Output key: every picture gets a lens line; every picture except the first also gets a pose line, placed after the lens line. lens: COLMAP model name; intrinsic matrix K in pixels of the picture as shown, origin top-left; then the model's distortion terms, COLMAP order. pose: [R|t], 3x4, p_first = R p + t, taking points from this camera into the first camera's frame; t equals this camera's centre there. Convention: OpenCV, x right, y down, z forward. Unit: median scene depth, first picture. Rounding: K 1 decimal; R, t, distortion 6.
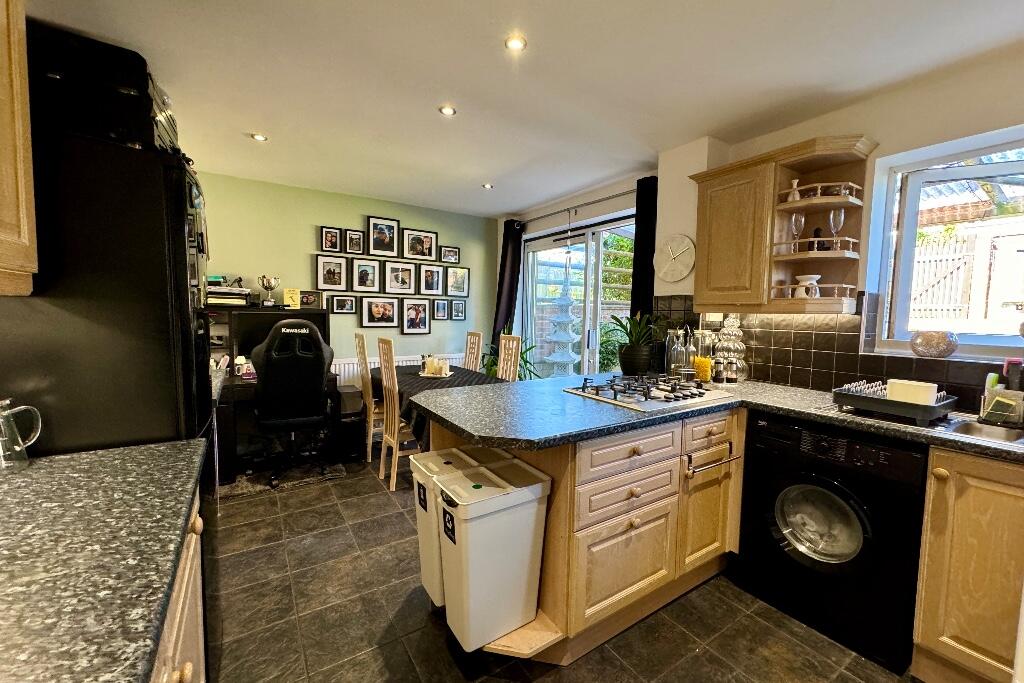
lens RADIAL K [[410.6, 0, 509.7], [0, 410.6, 343.1], [0, 0, 1]] dist [-0.001237, 0.000086]
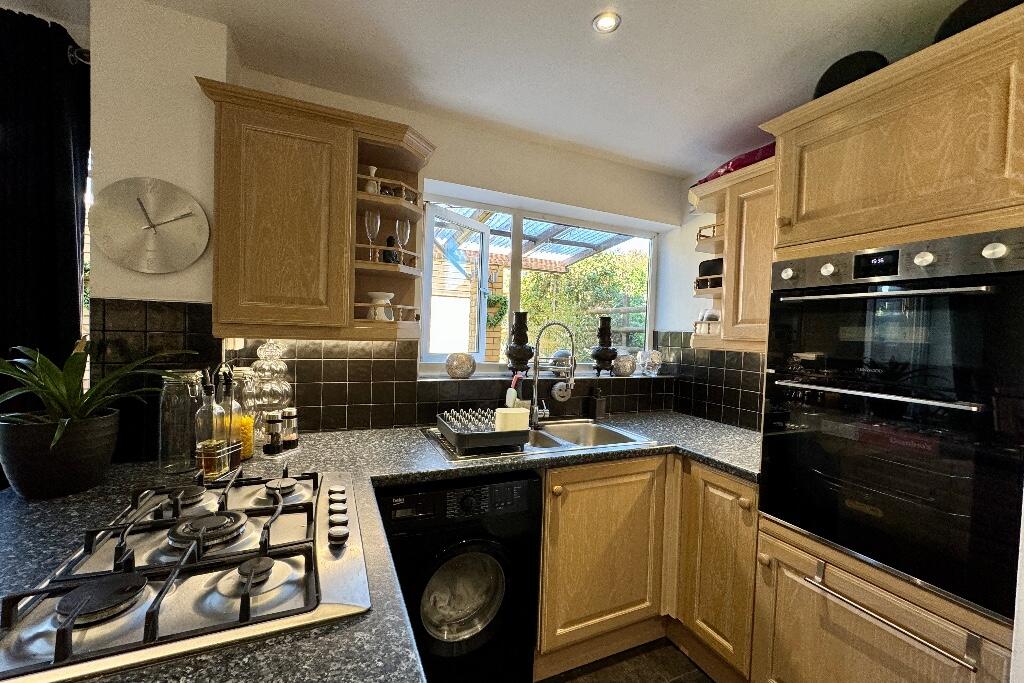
lens RADIAL K [[410.6, 0, 509.7], [0, 410.6, 343.1], [0, 0, 1]] dist [-0.001237, 0.000086]
pose [[0.162844, -0.040642, 0.985814, -0.032956], [0.039467, 0.998620, 0.034650, -0.079651], [-0.985862, 0.033264, 0.164224, 0.600334]]
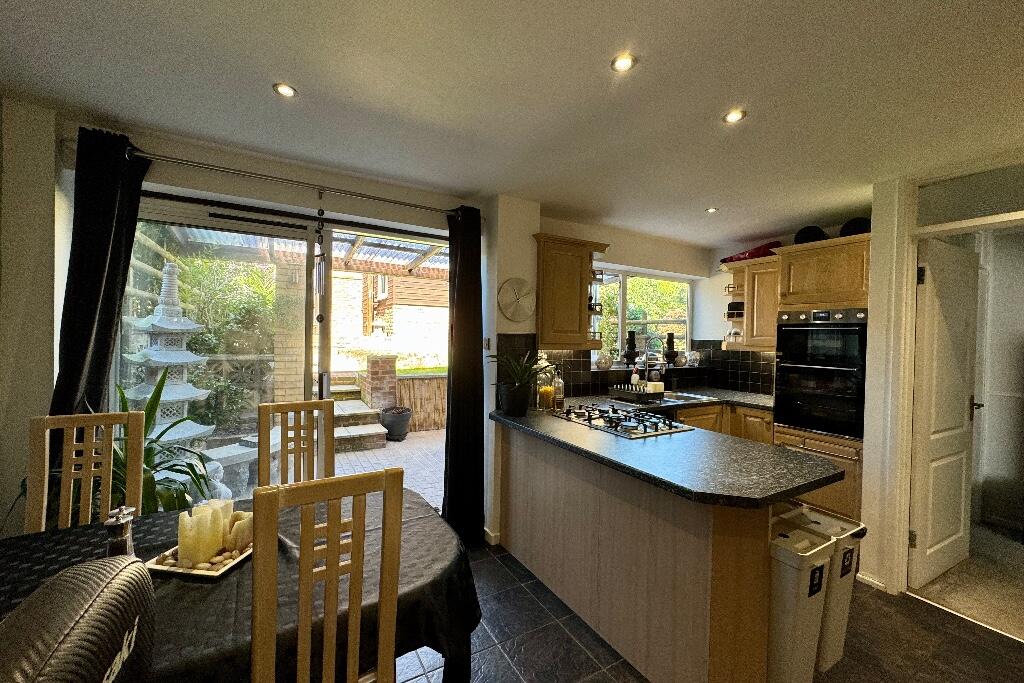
lens RADIAL K [[403.8, 0, 517.2], [0, 403.8, 344.5], [0, 0, 1]] dist [-0.001246, -0.000050]
pose [[0.043183, -0.041241, 0.998216, -0.816630], [0.054211, 0.997772, 0.038878, -0.159346], [-0.997595, 0.052435, 0.045322, 1.172580]]
